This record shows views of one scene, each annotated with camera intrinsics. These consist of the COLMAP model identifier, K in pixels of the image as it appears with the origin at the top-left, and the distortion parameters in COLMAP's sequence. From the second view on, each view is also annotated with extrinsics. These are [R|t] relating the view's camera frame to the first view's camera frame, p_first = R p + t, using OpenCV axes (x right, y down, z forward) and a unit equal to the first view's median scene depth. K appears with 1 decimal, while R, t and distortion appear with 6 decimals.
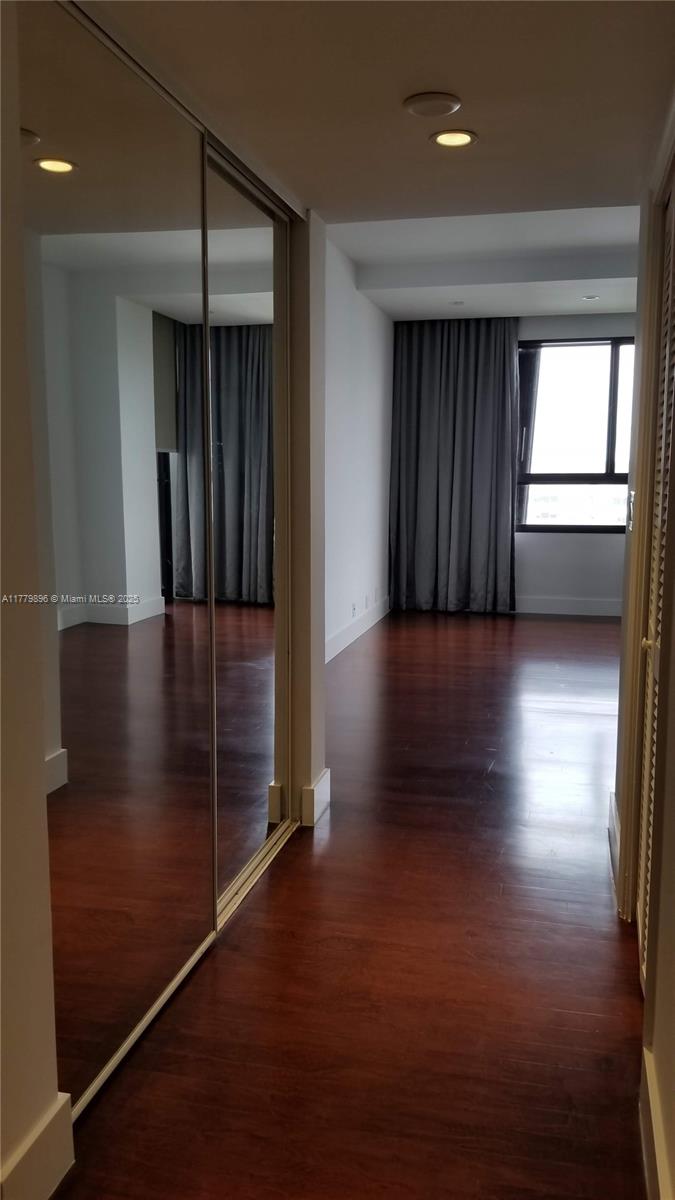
lens RADIAL K [[933.2, 0, 337.5], [0, 933.2, 600.0], [0, 0, 1]] dist [0.081668, -0.002360]
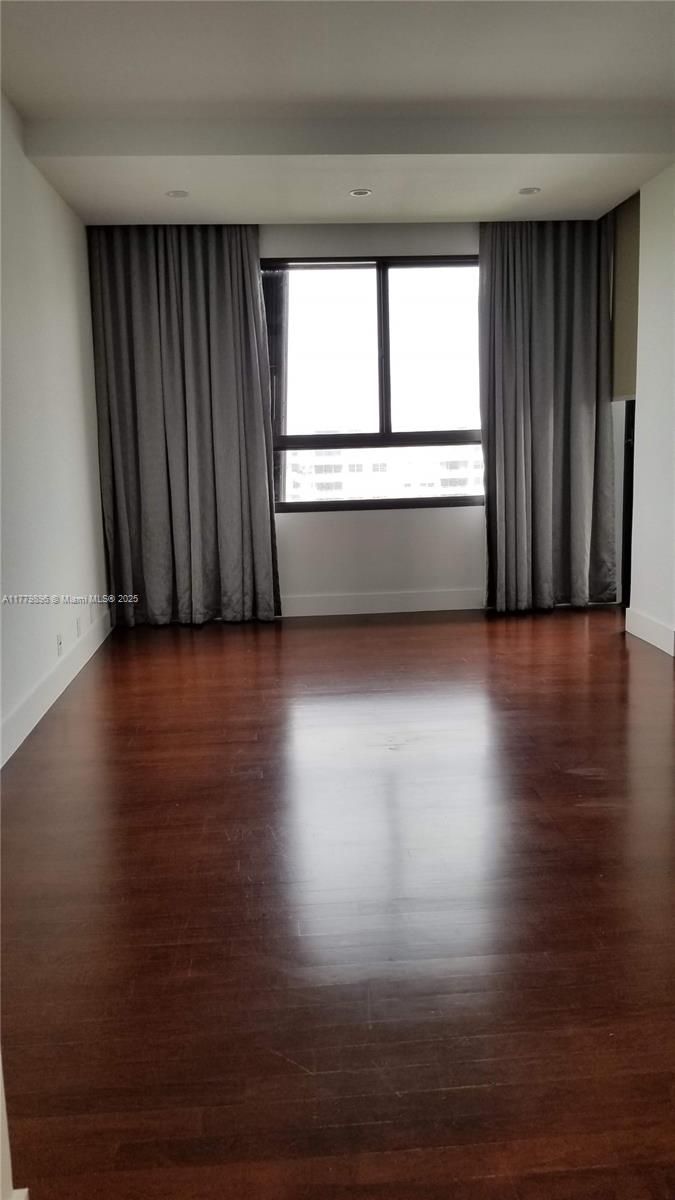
lens RADIAL K [[933.2, 0, 337.5], [0, 933.2, 600.0], [0, 0, 1]] dist [0.081668, -0.002360]
pose [[0.956403, -0.070824, 0.283331, 0.018385], [0.061877, 0.997265, 0.040417, -0.029267], [-0.285418, -0.021123, 0.958170, 0.255353]]
